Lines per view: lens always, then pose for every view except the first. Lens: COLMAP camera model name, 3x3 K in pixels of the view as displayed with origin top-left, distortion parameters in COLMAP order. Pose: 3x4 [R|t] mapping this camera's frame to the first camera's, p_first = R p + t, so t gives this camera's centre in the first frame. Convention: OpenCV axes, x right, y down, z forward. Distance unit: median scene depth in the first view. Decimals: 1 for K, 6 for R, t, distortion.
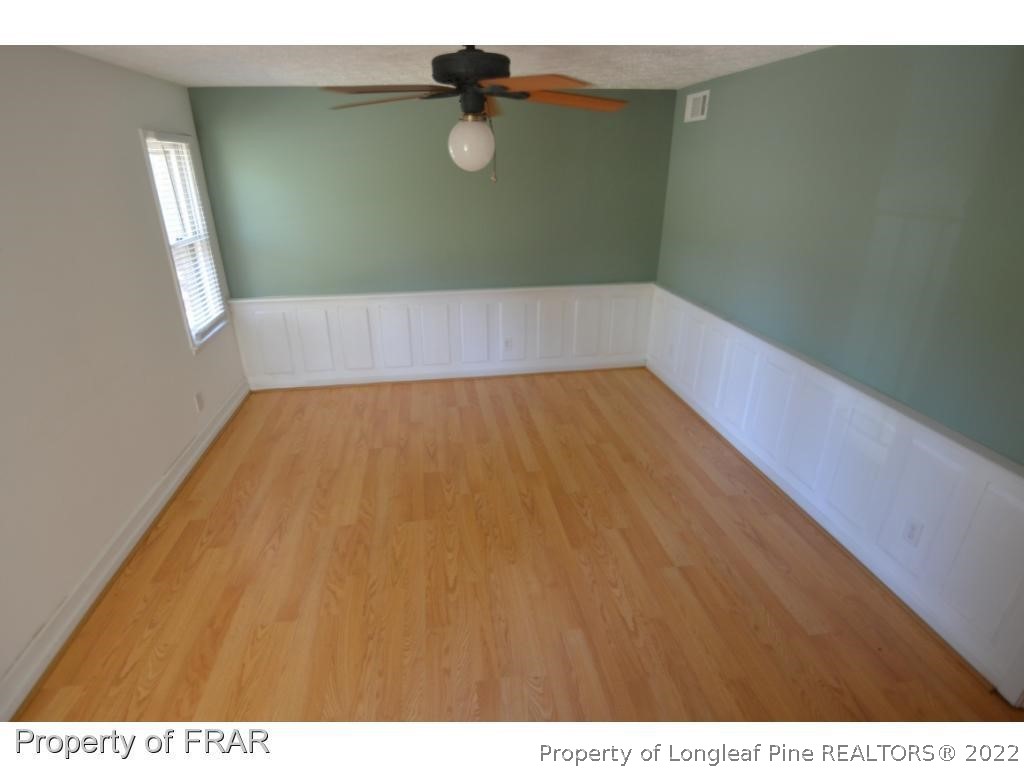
lens RADIAL K [[540.8, 0, 512.8], [0, 540.8, 386.4], [0, 0, 1]] dist [-0.017957, -0.003896]
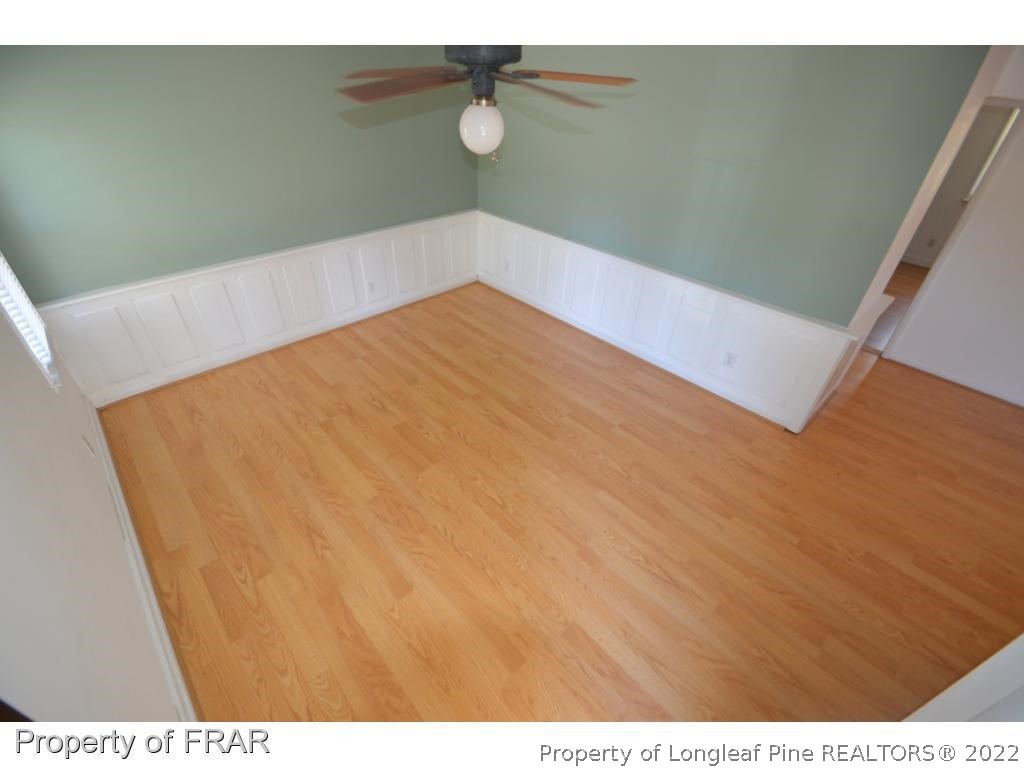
lens RADIAL K [[465.1, 0, 506.3], [0, 465.1, 381.7], [0, 0, 1]] dist [-0.004982, -0.003189]
pose [[0.817176, -0.307073, 0.487779, -0.434372], [0.188800, 0.942186, 0.276841, -0.154507], [-0.544589, -0.134135, 0.827907, 0.107916]]
